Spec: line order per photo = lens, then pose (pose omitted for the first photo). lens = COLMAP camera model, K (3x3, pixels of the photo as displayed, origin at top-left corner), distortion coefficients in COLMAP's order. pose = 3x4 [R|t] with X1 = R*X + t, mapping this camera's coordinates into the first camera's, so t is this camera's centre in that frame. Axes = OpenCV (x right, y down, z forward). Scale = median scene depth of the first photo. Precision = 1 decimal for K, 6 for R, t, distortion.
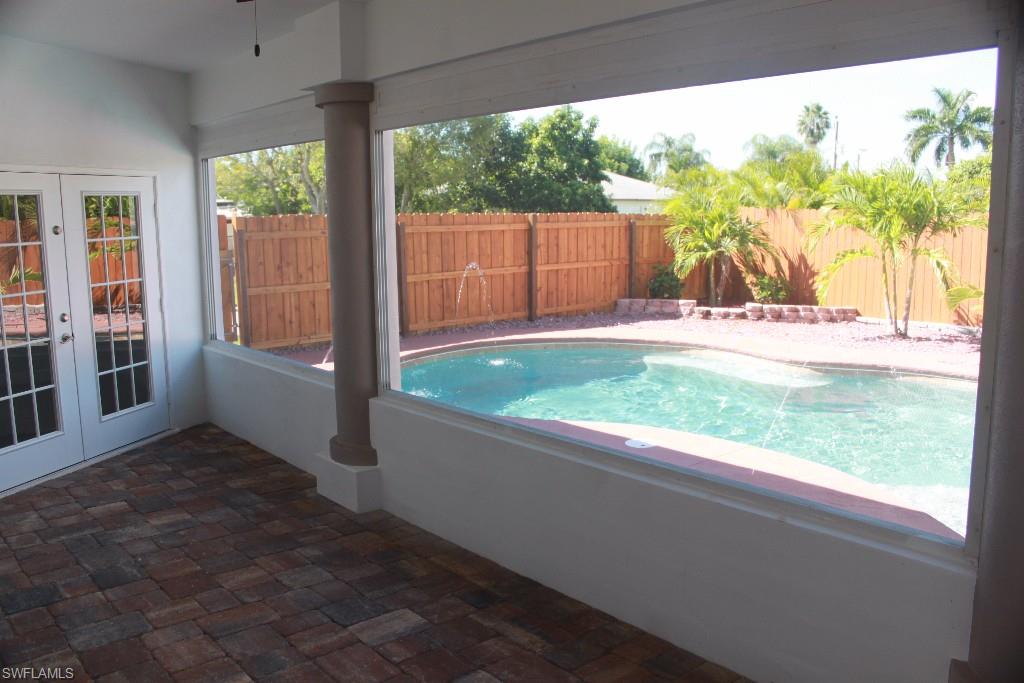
lens RADIAL K [[860.7, 0, 513.0], [0, 860.7, 336.7], [0, 0, 1]] dist [-0.145167, 0.115190]
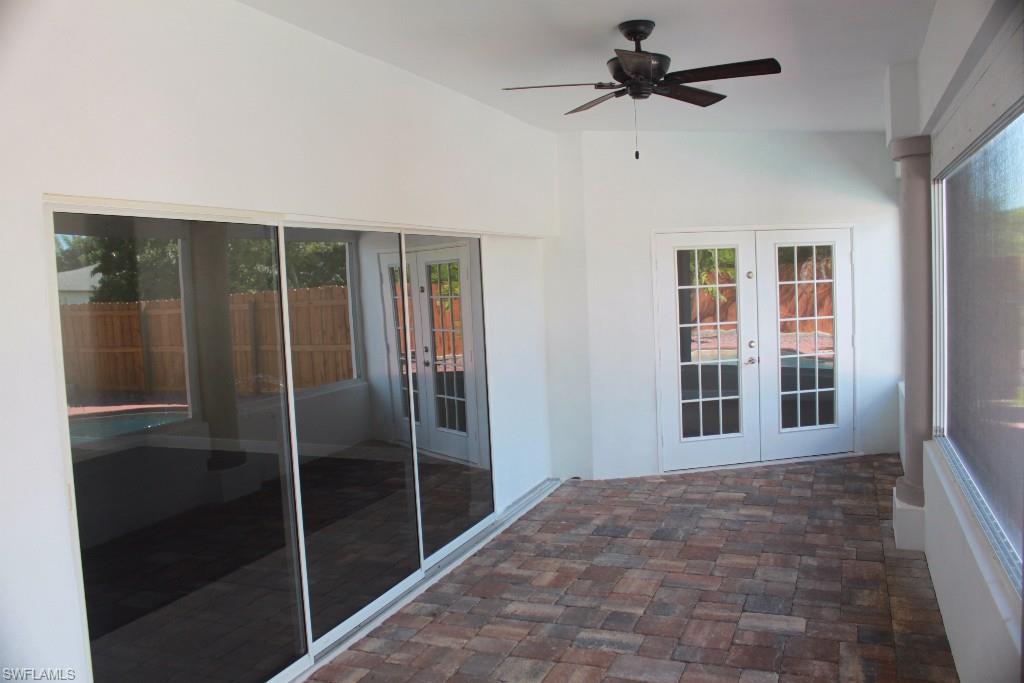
lens RADIAL K [[860.7, 0, 511.5], [0, 860.7, 340.9], [0, 0, 1]] dist [-0.145167, 0.115190]
pose [[0.463285, 0.058564, -0.884272, 0.488296], [-0.092557, 0.995555, 0.017442, -0.019121], [0.881363, 0.073765, 0.466646, 0.092016]]
